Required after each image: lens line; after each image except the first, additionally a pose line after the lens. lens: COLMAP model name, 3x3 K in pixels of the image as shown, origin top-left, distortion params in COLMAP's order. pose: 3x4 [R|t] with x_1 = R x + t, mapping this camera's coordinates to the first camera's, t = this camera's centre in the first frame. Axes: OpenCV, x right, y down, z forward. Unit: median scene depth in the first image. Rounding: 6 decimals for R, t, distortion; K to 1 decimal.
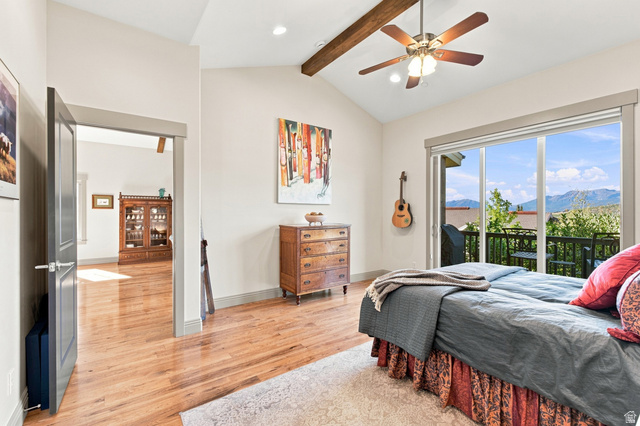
lens RADIAL K [[284.3, 0, 320.0], [0, 284.3, 213.0], [0, 0, 1]] dist [-0.001054, -0.000125]
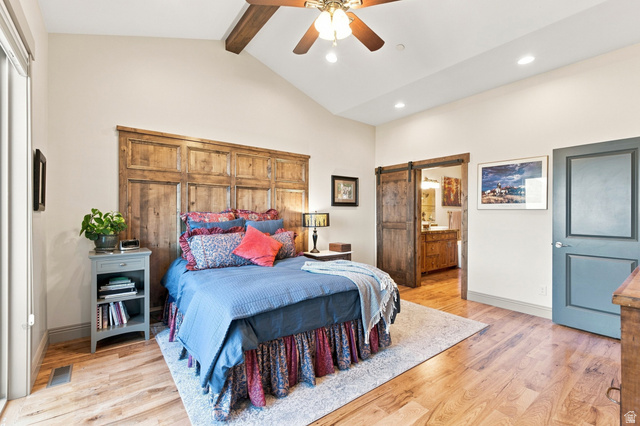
lens RADIAL K [[284.3, 0, 320.0], [0, 284.3, 213.0], [0, 0, 1]] dist [-0.001054, -0.000125]
pose [[-0.999456, -0.001319, -0.032955, 0.483171], [-0.001309, 0.999999, -0.000309, -0.006687], [0.032956, -0.000265, -0.999457, 2.048984]]
